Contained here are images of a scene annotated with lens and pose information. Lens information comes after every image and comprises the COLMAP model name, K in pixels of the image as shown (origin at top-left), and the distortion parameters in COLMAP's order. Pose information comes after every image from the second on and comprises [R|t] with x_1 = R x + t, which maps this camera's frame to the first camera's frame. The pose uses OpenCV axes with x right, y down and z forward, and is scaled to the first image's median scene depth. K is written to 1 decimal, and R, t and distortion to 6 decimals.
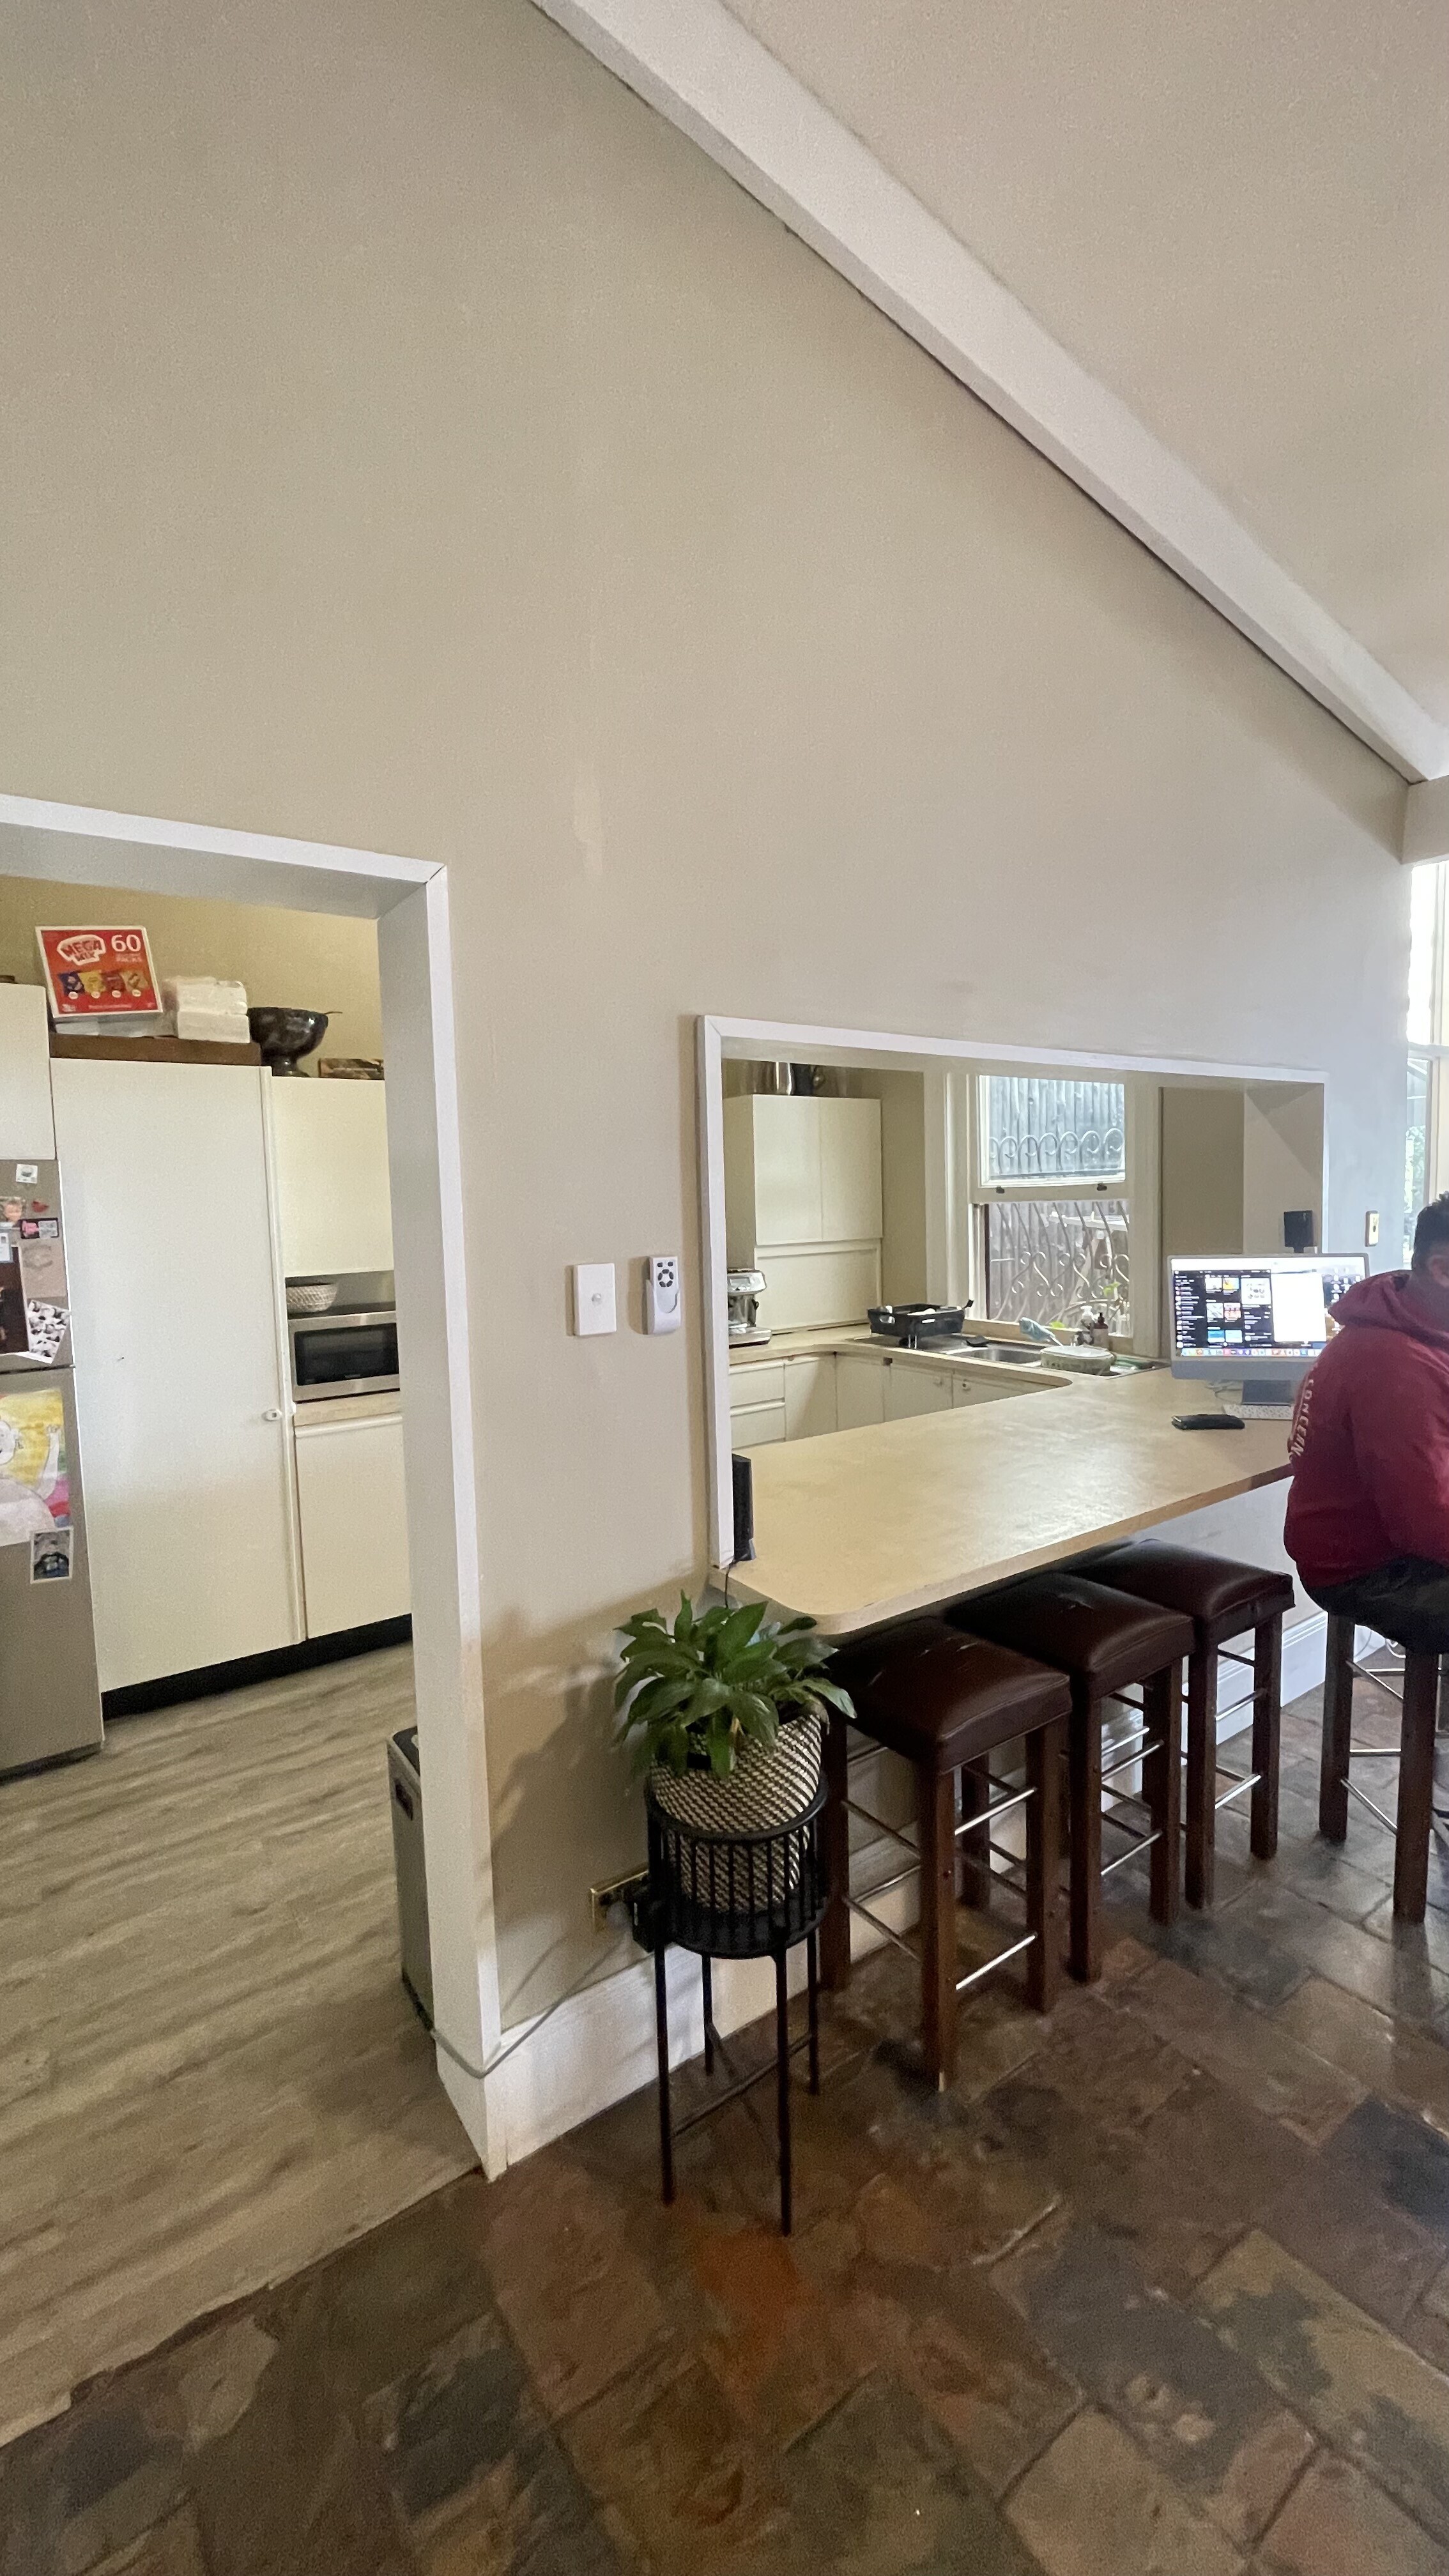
lens RADIAL K [[1028.8, 0, 725.3], [0, 1028.8, 1284.4], [0, 0, 1]] dist [-0.010335, 0.002814]
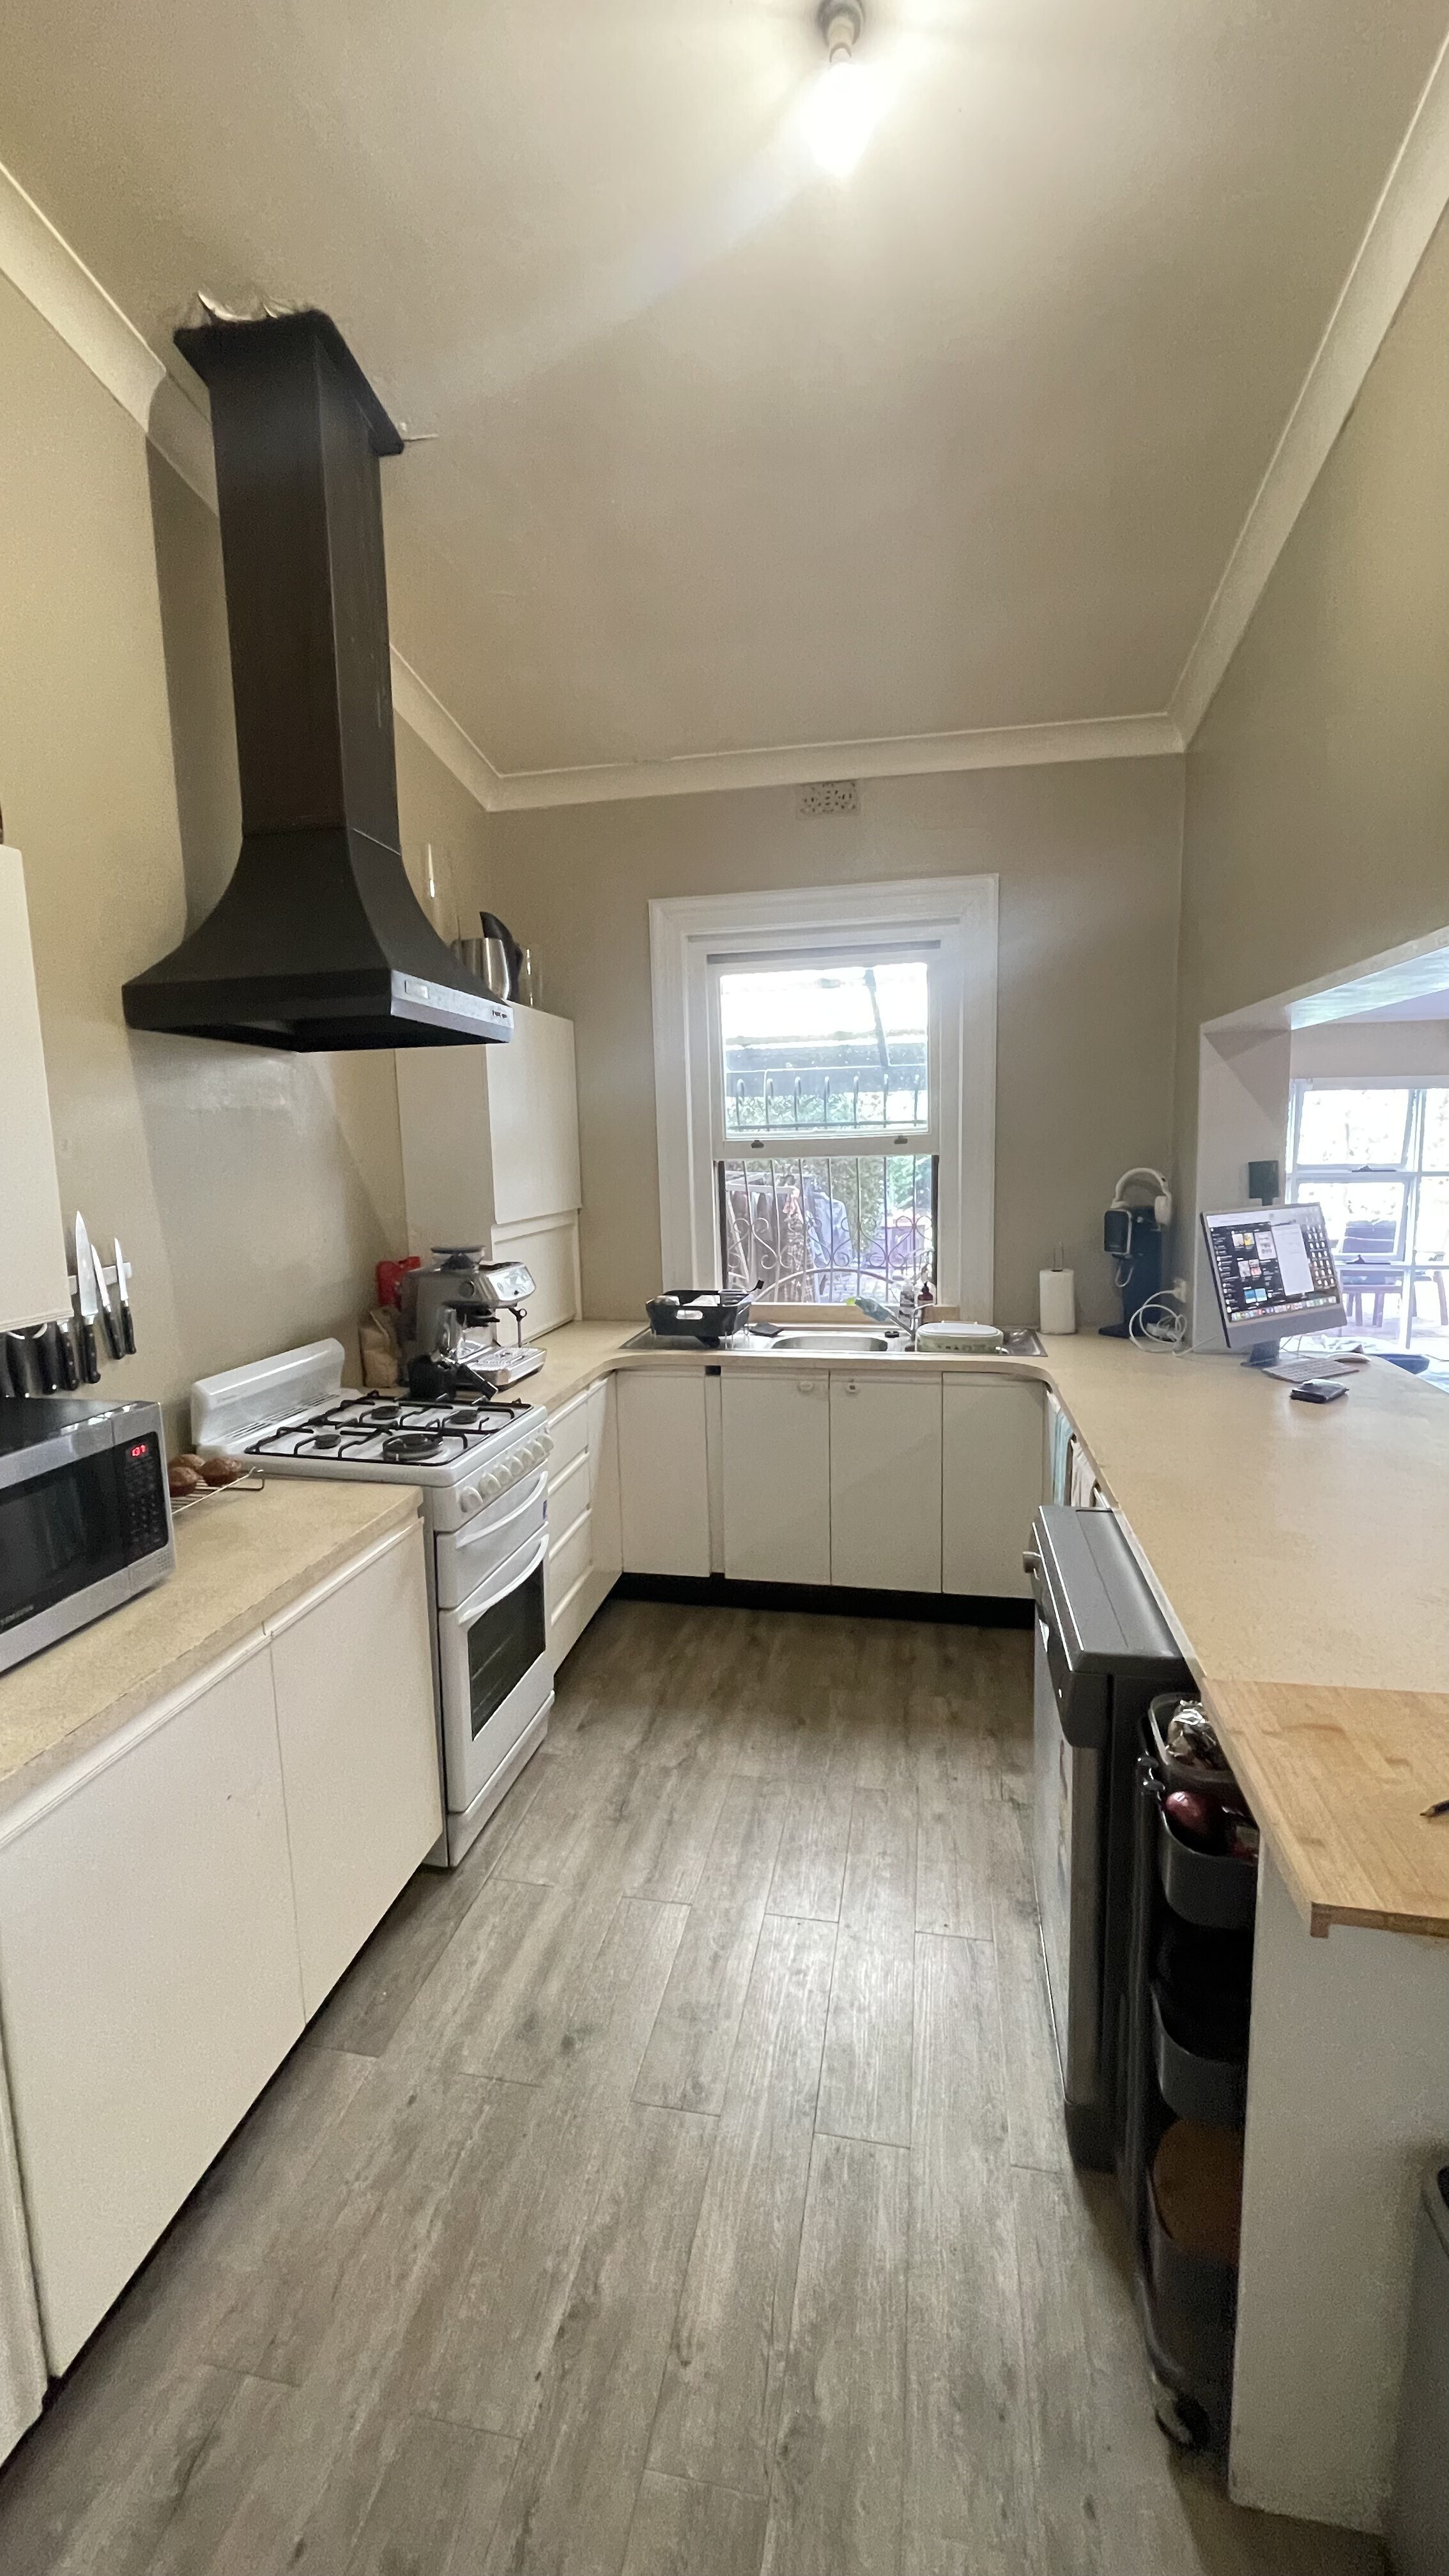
lens RADIAL K [[1028.8, 0, 725.3], [0, 1028.8, 1284.4], [0, 0, 1]] dist [-0.010335, 0.002814]
pose [[0.724876, -0.081843, 0.684000, -0.485768], [0.062611, 0.996635, 0.052898, -0.038070], [-0.686028, 0.004482, 0.727561, 0.637444]]
